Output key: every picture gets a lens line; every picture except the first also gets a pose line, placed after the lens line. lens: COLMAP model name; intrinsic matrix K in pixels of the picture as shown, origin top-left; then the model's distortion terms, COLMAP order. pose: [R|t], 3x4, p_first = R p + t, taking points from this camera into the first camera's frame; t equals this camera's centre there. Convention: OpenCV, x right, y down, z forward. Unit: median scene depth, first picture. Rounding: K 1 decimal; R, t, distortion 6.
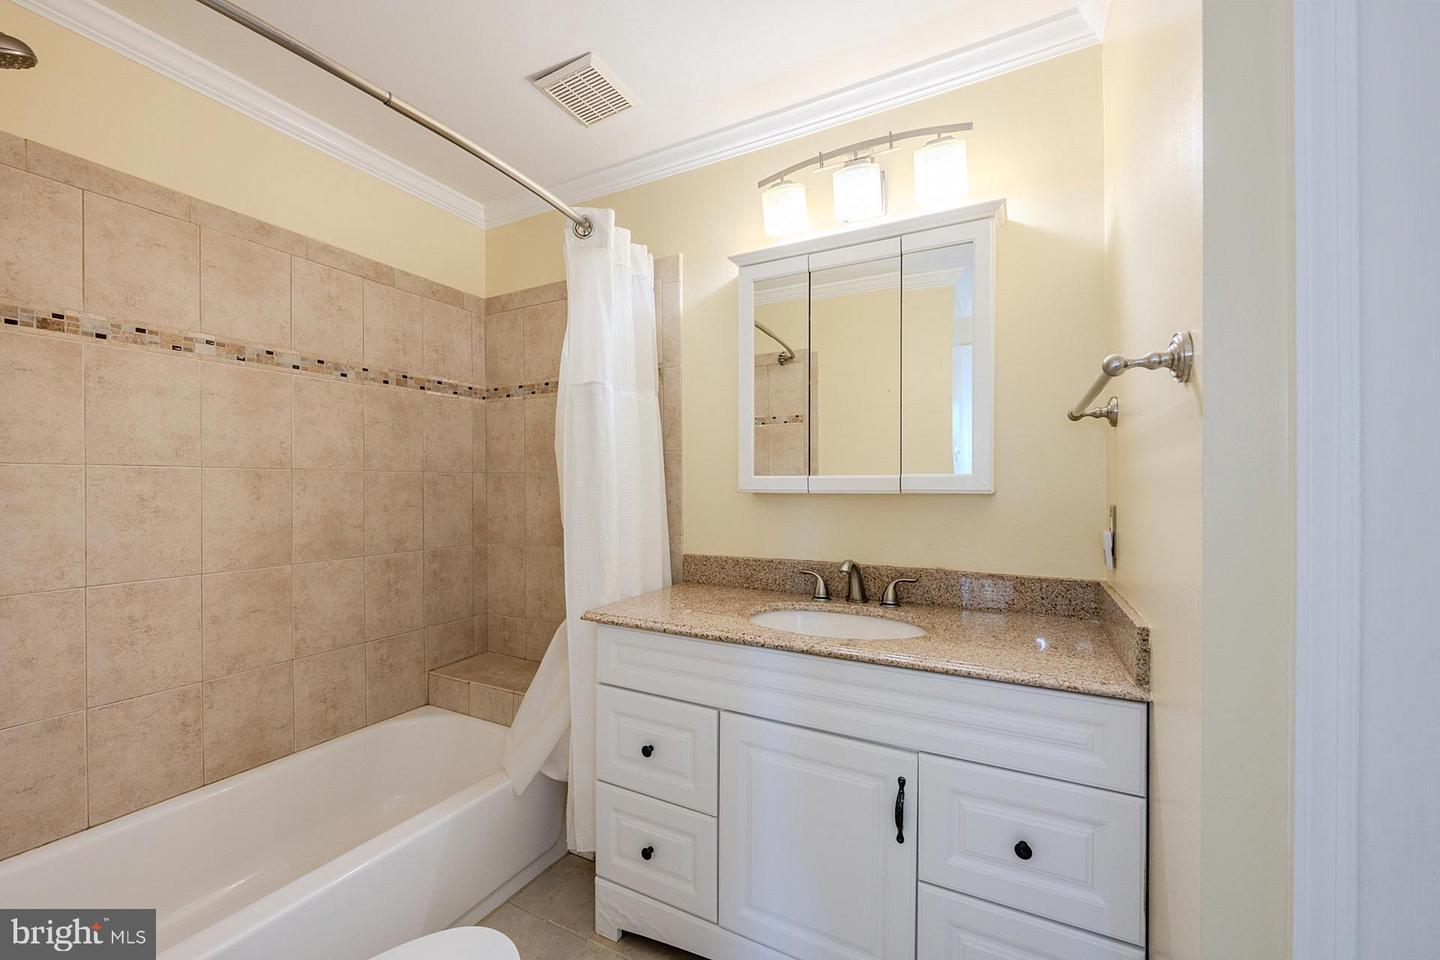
lens RADIAL K [[574.8, 0, 718.2], [0, 574.8, 485.6], [0, 0, 1]] dist [-0.000431, 0.000210]
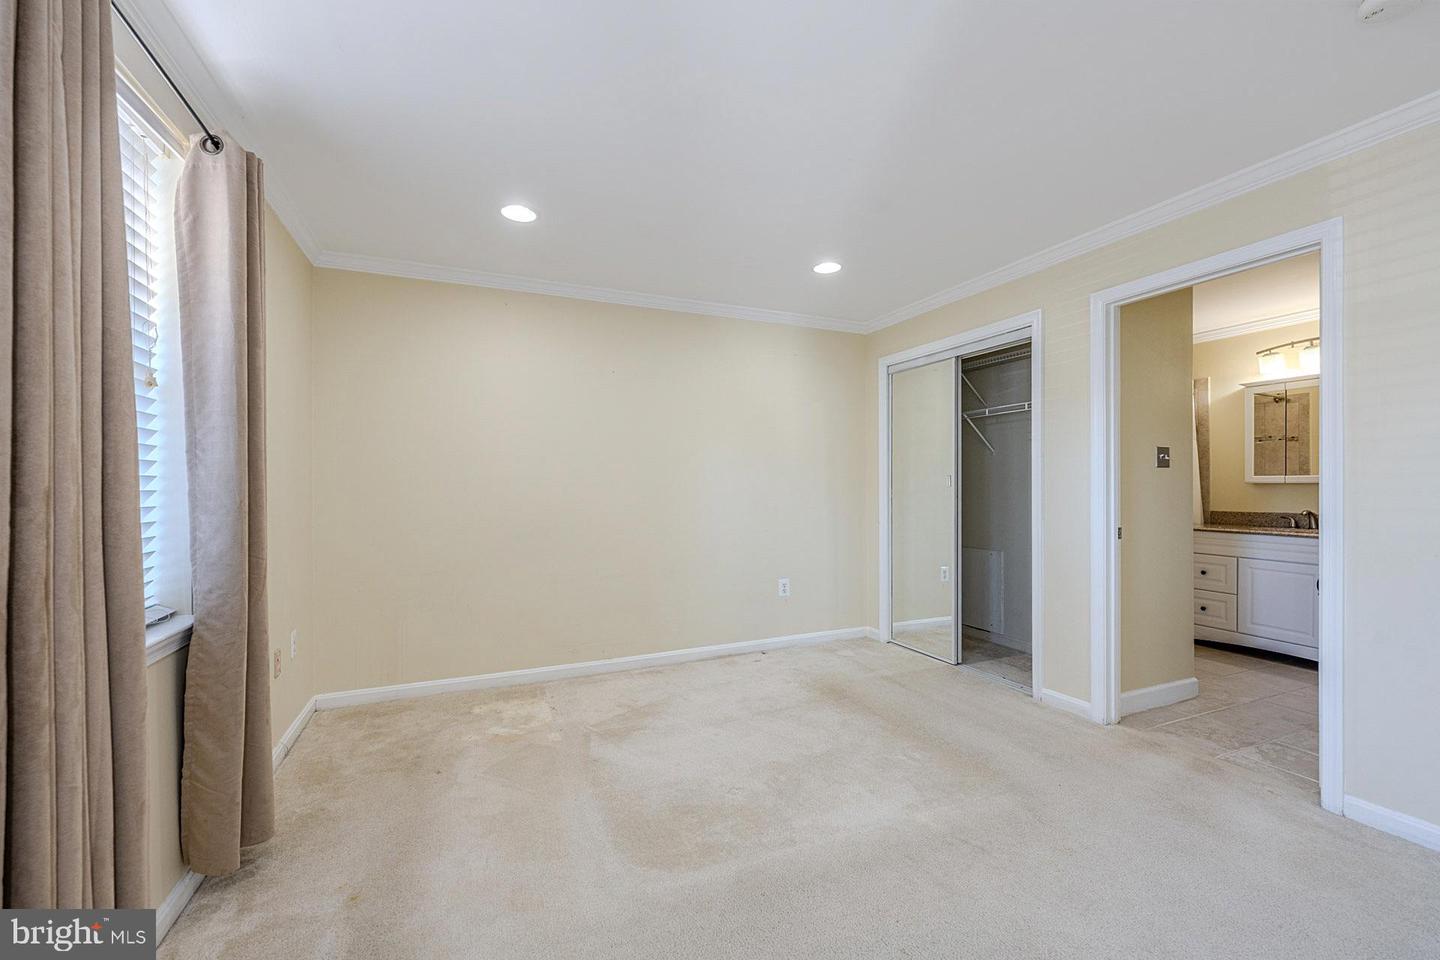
lens RADIAL K [[574.8, 0, 715.7], [0, 574.8, 486.4], [0, 0, 1]] dist [-0.000431, 0.000210]
pose [[0.774411, 0.001613, -0.632681, -0.145677], [0.003145, 0.999975, 0.006399, 0.003648], [0.632675, -0.006945, 0.774386, -2.076770]]
